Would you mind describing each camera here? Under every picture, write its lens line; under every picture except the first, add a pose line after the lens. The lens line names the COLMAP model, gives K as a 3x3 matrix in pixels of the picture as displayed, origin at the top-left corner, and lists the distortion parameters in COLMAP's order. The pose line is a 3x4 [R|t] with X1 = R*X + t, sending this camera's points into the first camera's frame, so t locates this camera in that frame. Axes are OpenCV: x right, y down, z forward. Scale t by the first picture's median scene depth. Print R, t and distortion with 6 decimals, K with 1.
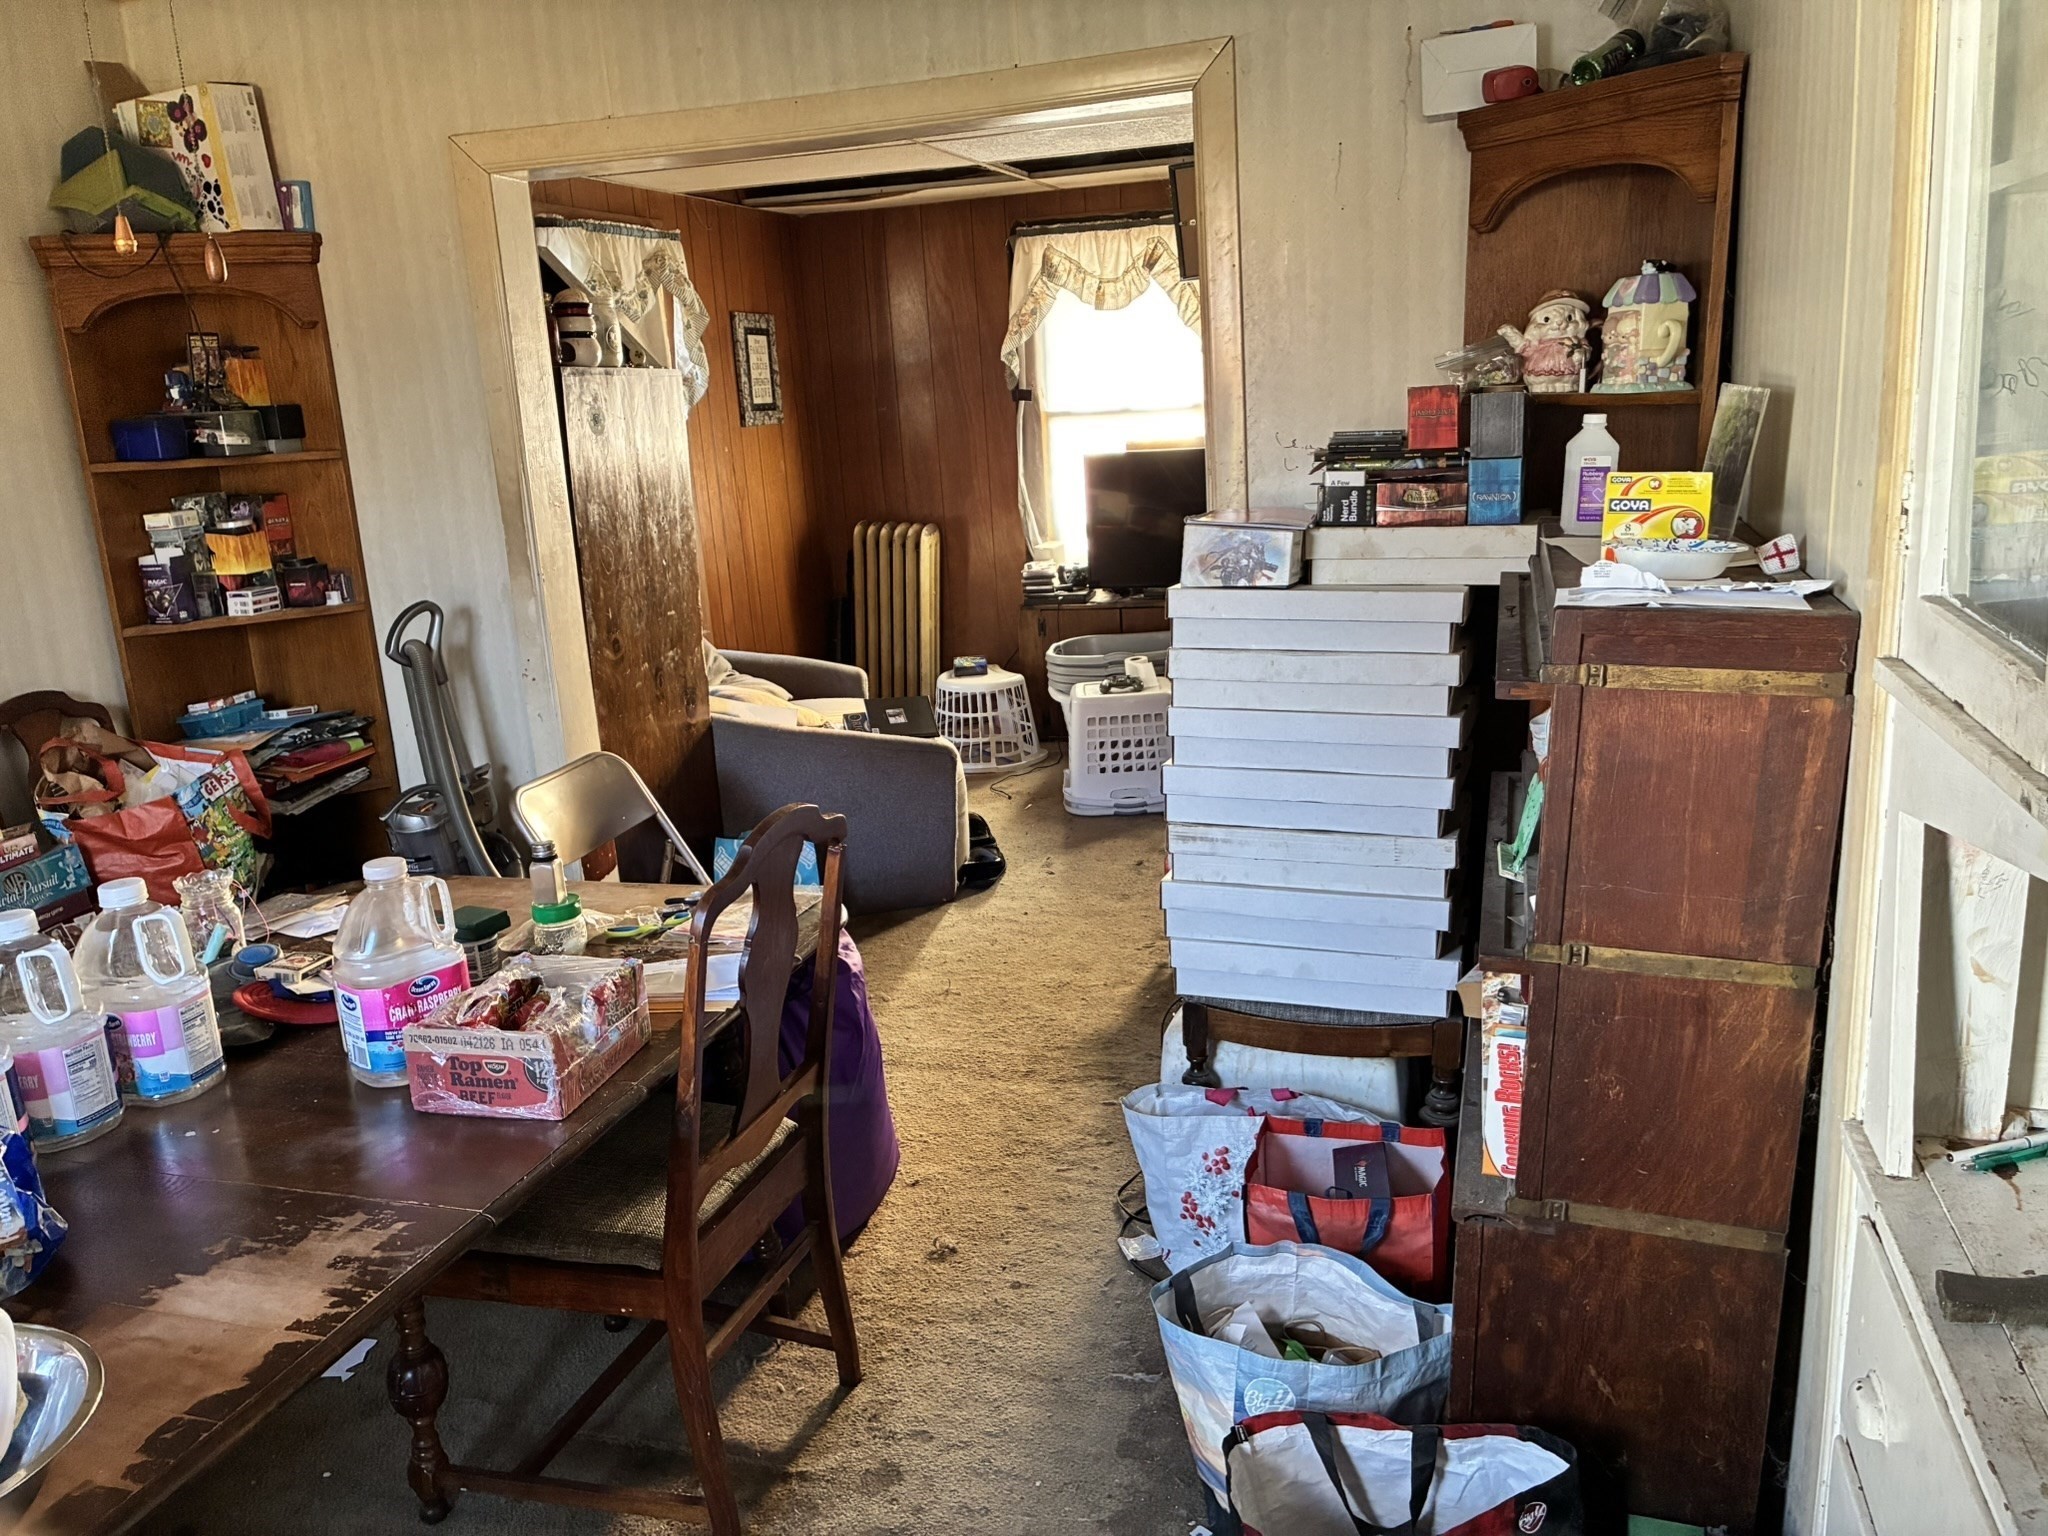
lens RADIAL K [[1532.0, 0, 990.4], [0, 1532.0, 778.5], [0, 0, 1]] dist [0.074273, -0.104350]
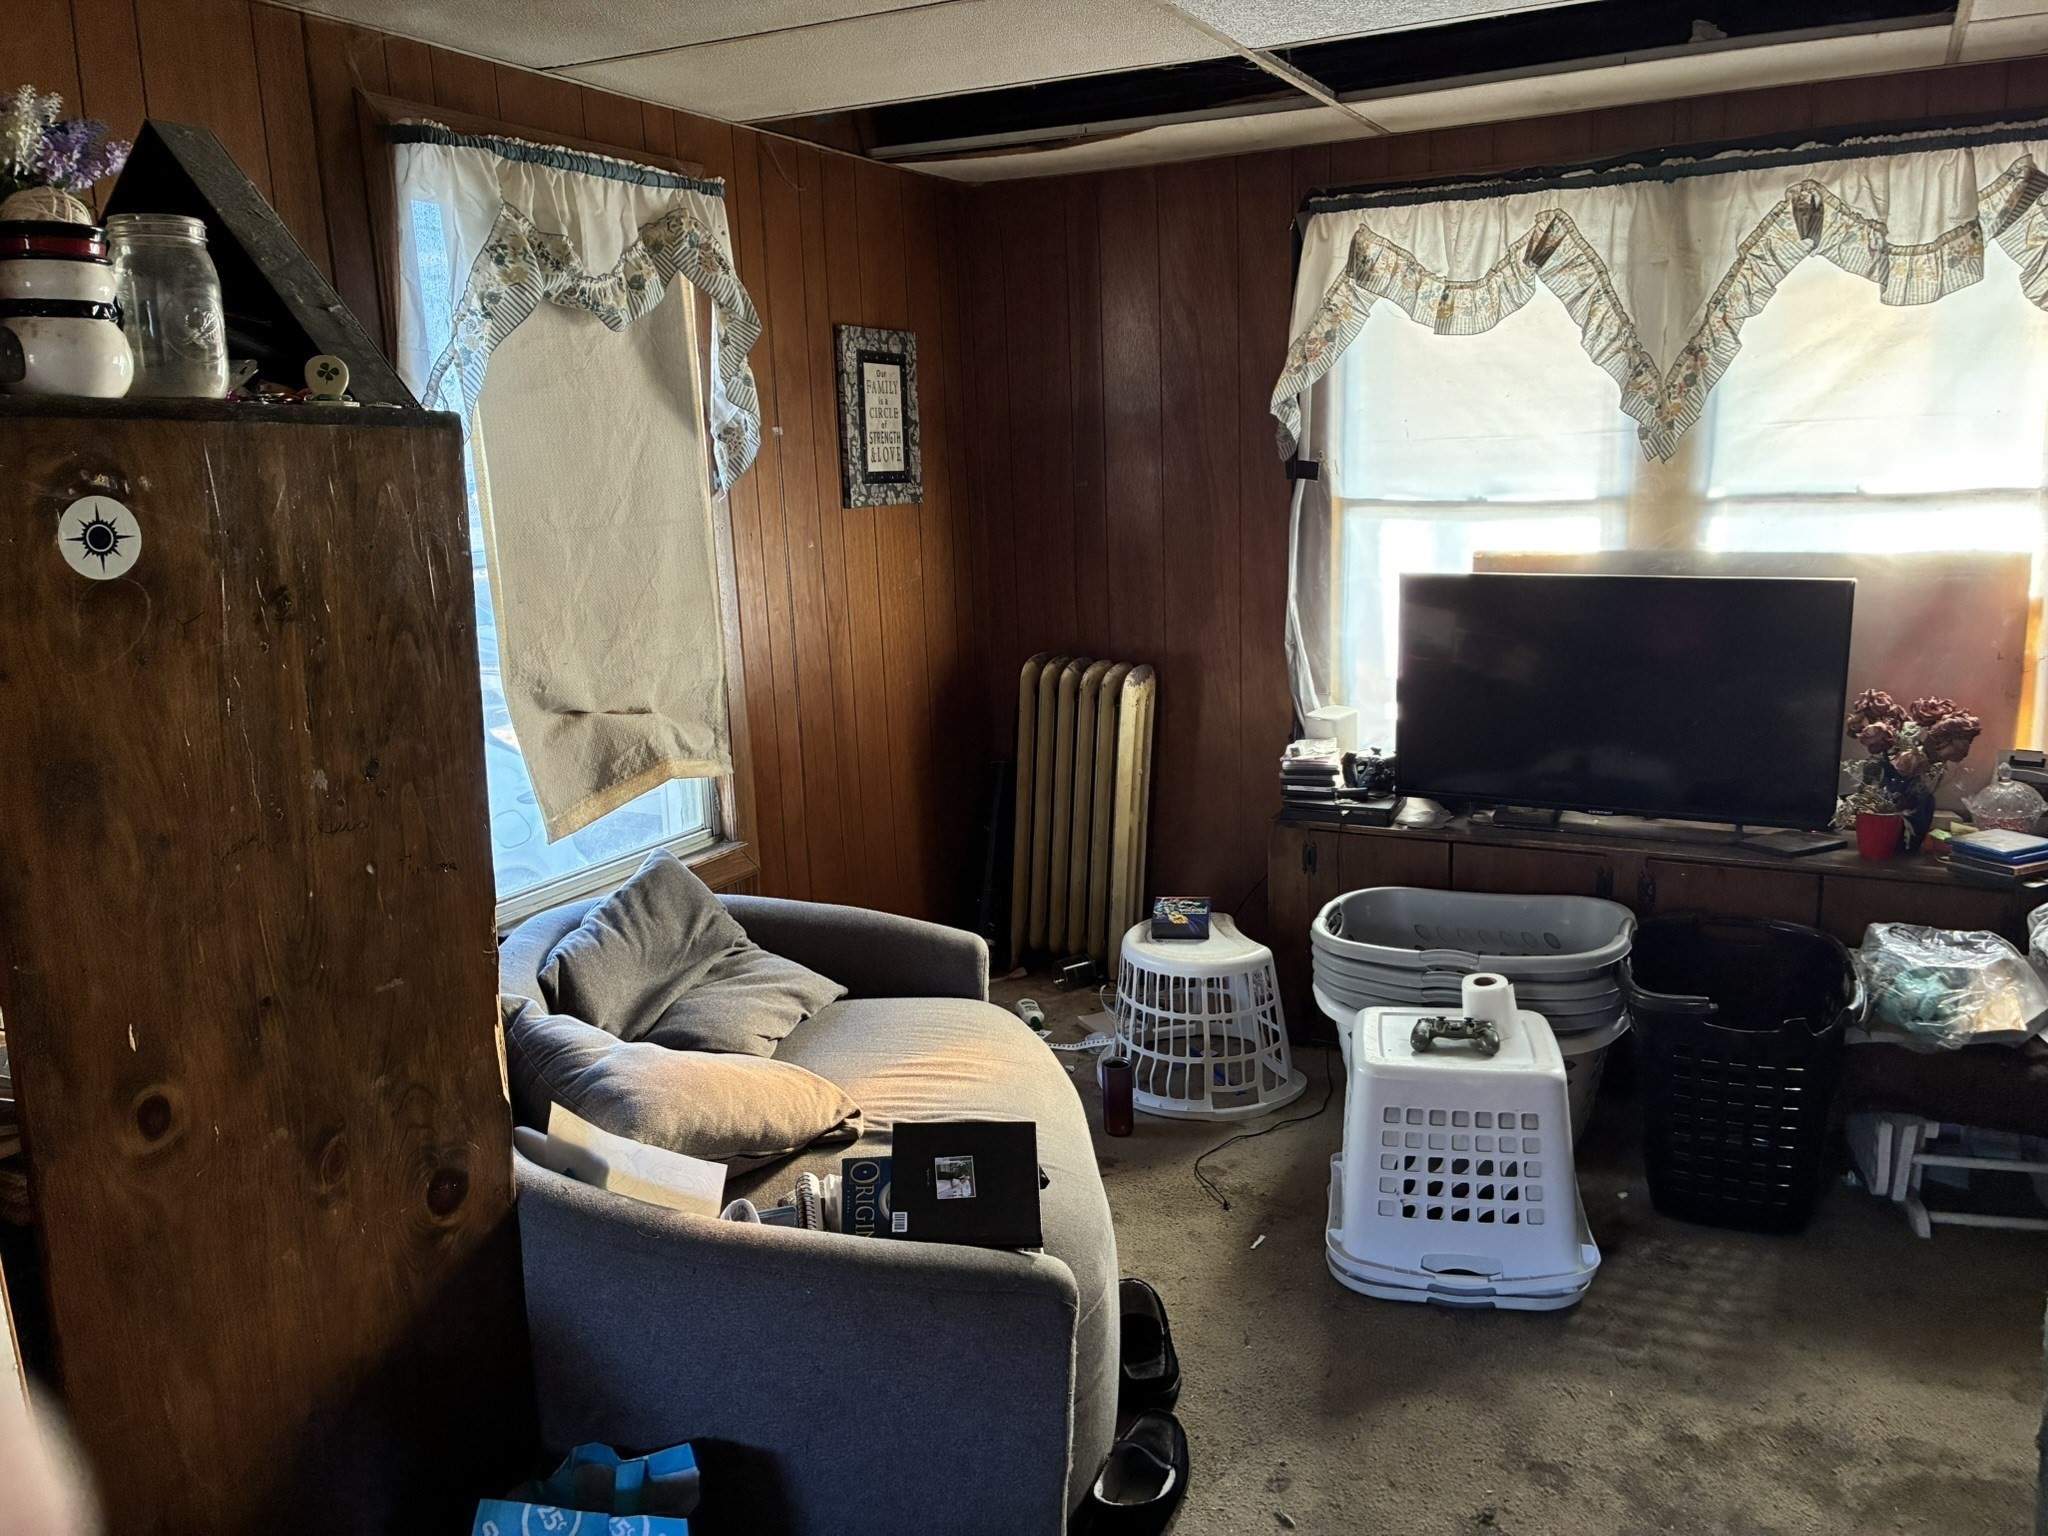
lens RADIAL K [[1547.5, 0, 1024.0], [0, 1547.5, 768.0], [0, 0, 1]] dist [0.072732, -0.091127]
pose [[0.985860, 0.063604, -0.155033, 0.022750], [-0.069755, 0.996965, -0.034556, -0.153786], [0.152365, 0.044882, 0.987305, 0.569626]]
